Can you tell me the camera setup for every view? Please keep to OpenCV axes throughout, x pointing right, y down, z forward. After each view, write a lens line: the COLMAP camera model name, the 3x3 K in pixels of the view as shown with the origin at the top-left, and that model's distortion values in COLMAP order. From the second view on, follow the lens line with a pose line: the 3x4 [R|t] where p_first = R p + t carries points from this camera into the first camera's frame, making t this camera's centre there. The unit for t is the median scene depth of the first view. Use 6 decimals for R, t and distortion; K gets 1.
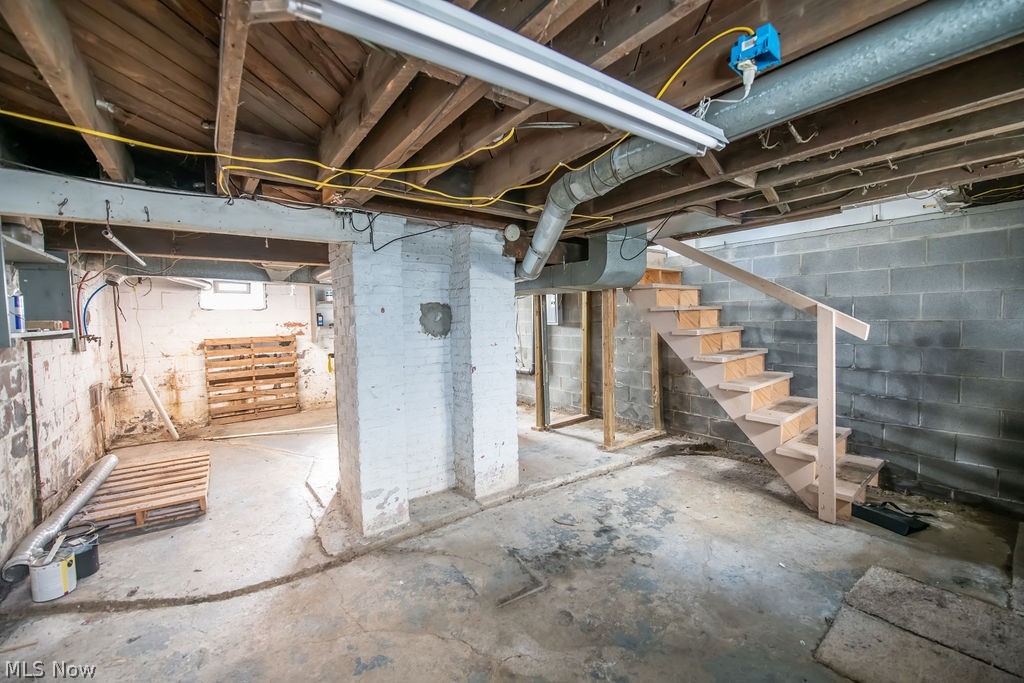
lens RADIAL K [[408.5, 0, 514.8], [0, 408.5, 336.8], [0, 0, 1]] dist [-0.011952, -0.000184]
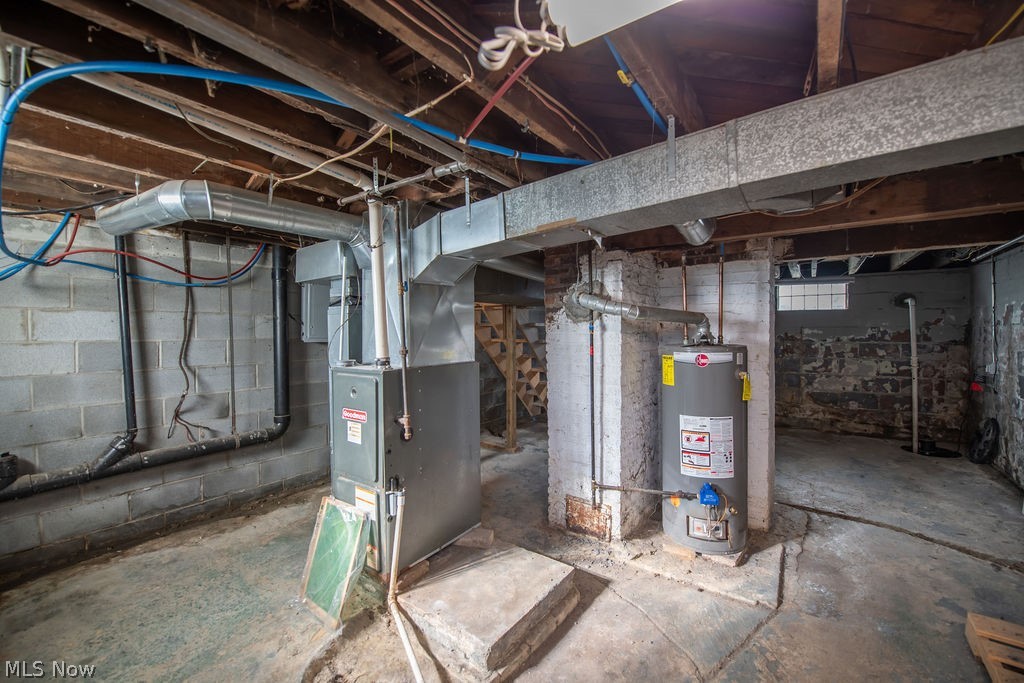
lens RADIAL K [[408.5, 0, 514.8], [0, 408.5, 336.8], [0, 0, 1]] dist [-0.011952, -0.000184]
pose [[-0.297068, 0.012289, 0.954777, -1.116478], [0.054735, 0.998492, 0.004179, -0.047540], [-0.953286, 0.053502, -0.297293, 1.766603]]
